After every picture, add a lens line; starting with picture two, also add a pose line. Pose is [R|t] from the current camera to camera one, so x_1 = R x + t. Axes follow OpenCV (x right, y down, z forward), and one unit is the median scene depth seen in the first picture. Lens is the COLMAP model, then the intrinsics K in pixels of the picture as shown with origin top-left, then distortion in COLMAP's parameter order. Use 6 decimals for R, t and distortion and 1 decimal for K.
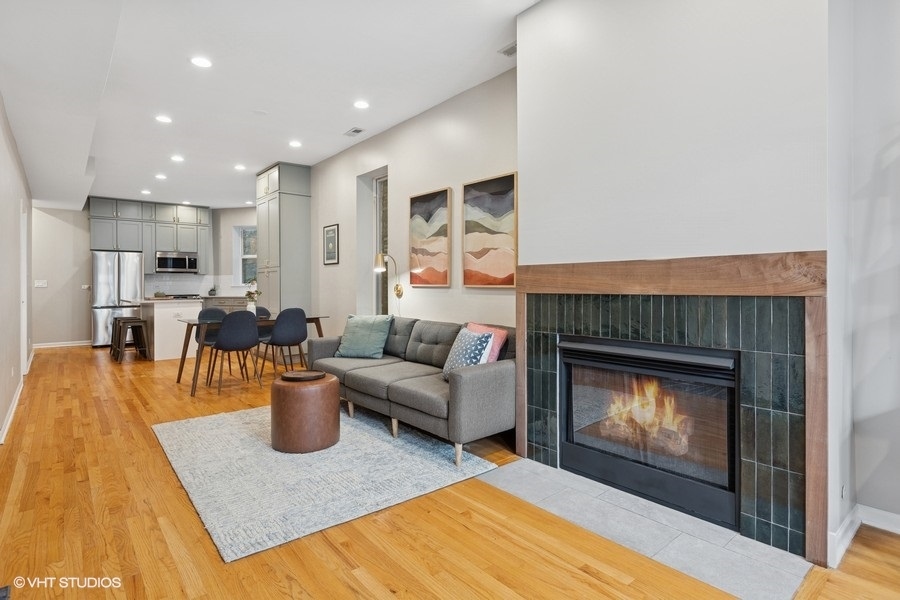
lens RADIAL K [[467.8, 0, 450.2], [0, 467.8, 288.4], [0, 0, 1]] dist [-0.006215, -0.002174]
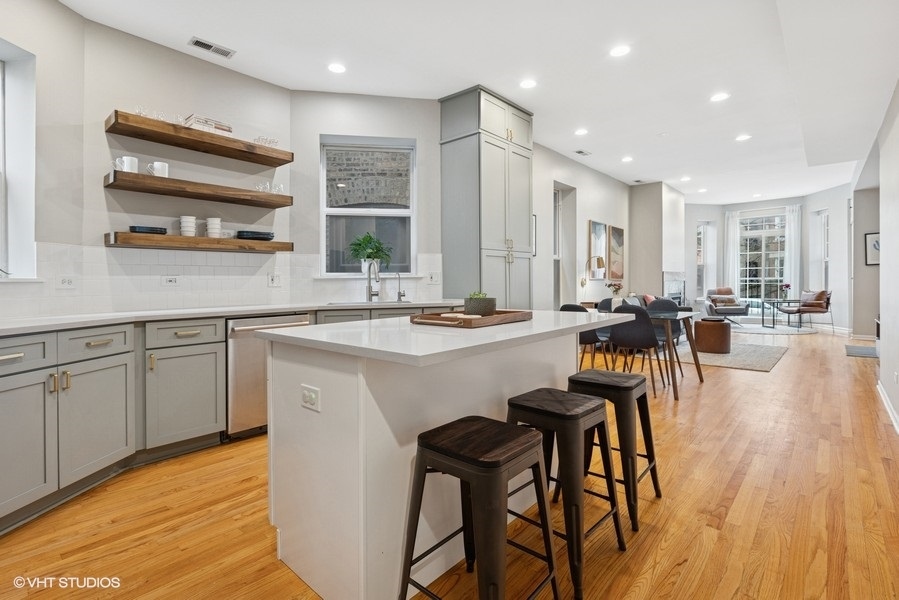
lens RADIAL K [[433.5, 0, 435.9], [0, 433.5, 288.1], [0, 0, 1]] dist [-0.011001, 0.003340]
pose [[-0.132580, -0.006557, 0.991151, -0.900563], [0.018297, 0.999792, 0.009062, 0.001596], [-0.991003, 0.019336, -0.132433, 1.080266]]
